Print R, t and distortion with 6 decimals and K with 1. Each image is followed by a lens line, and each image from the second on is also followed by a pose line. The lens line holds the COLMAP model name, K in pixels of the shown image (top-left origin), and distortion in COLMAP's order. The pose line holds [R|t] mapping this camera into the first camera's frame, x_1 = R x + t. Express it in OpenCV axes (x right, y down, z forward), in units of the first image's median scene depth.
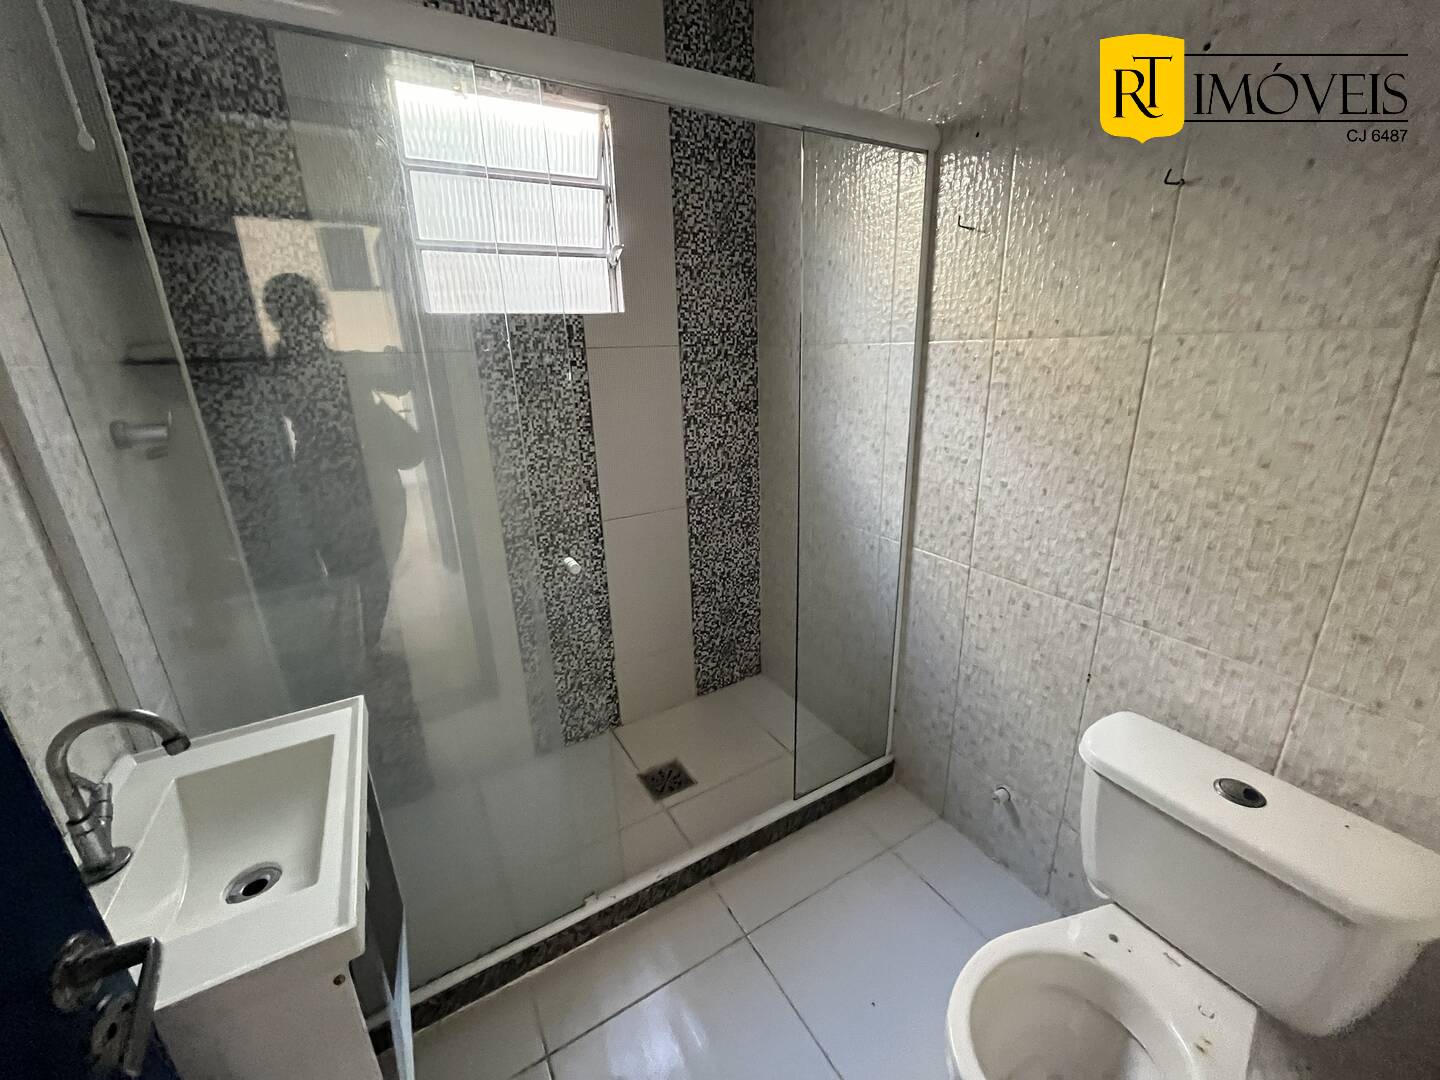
lens RADIAL K [[580.3, 0, 723.2], [0, 580.3, 537.6], [0, 0, 1]] dist [-0.003808, -0.000464]
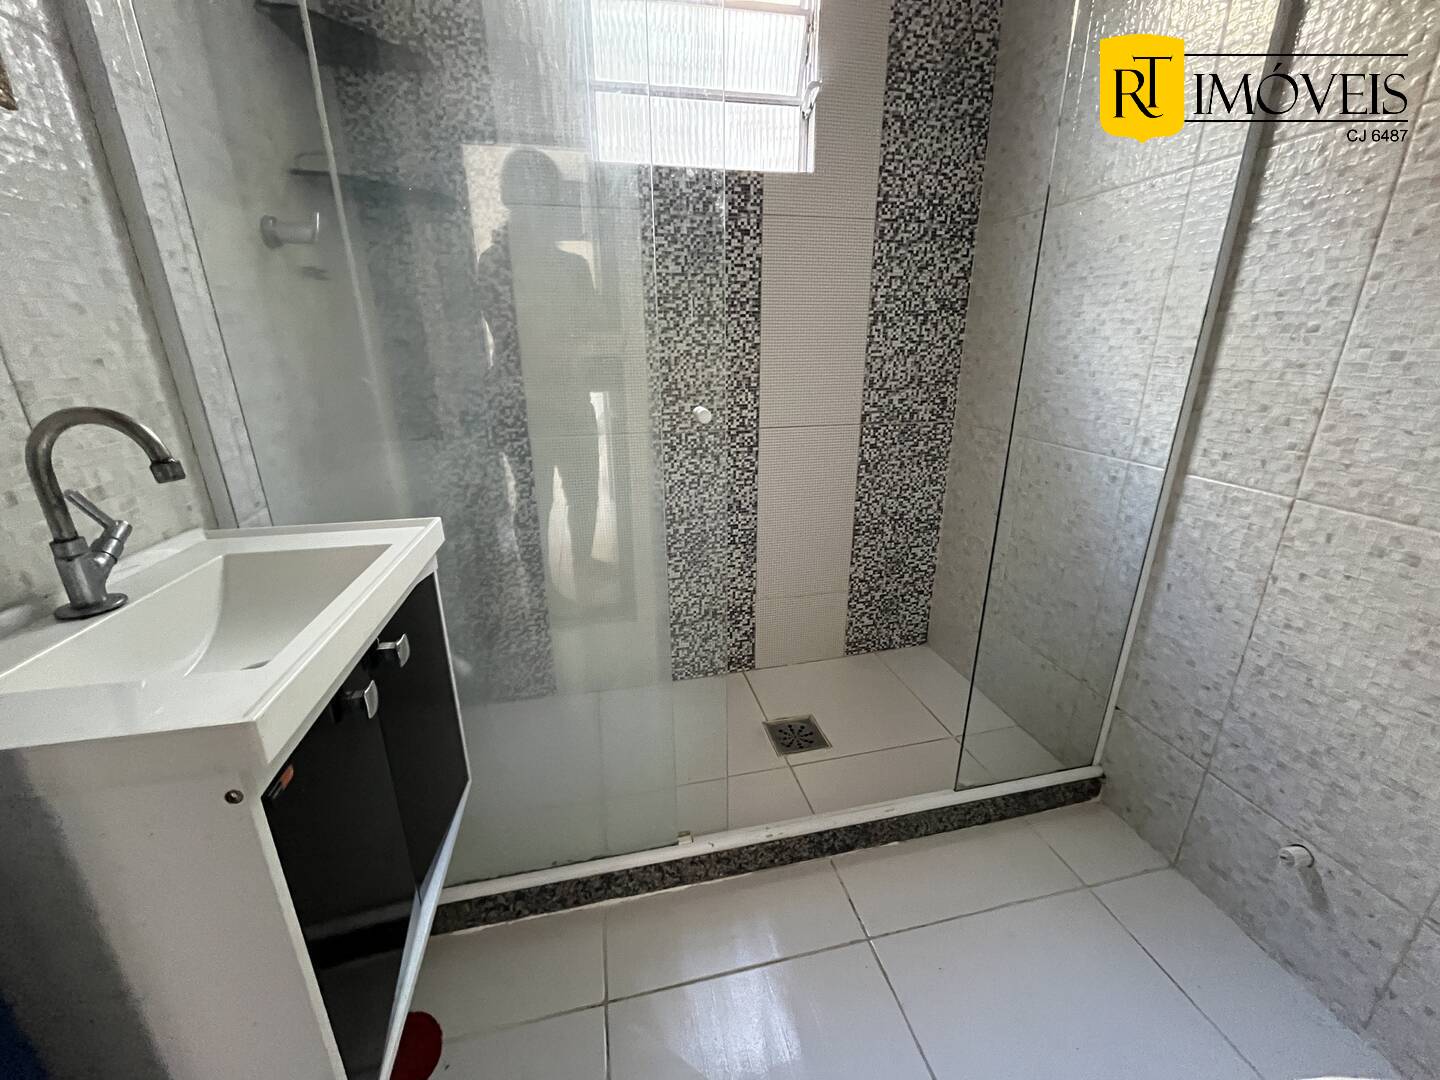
lens RADIAL K [[580.3, 0, 721.4], [0, 580.3, 539.9], [0, 0, 1]] dist [-0.003808, -0.000464]
pose [[0.950876, 0.122191, -0.284435, 0.005492], [-0.115377, 0.992489, 0.040657, 0.120926], [0.287267, -0.005843, 0.957833, 0.168076]]
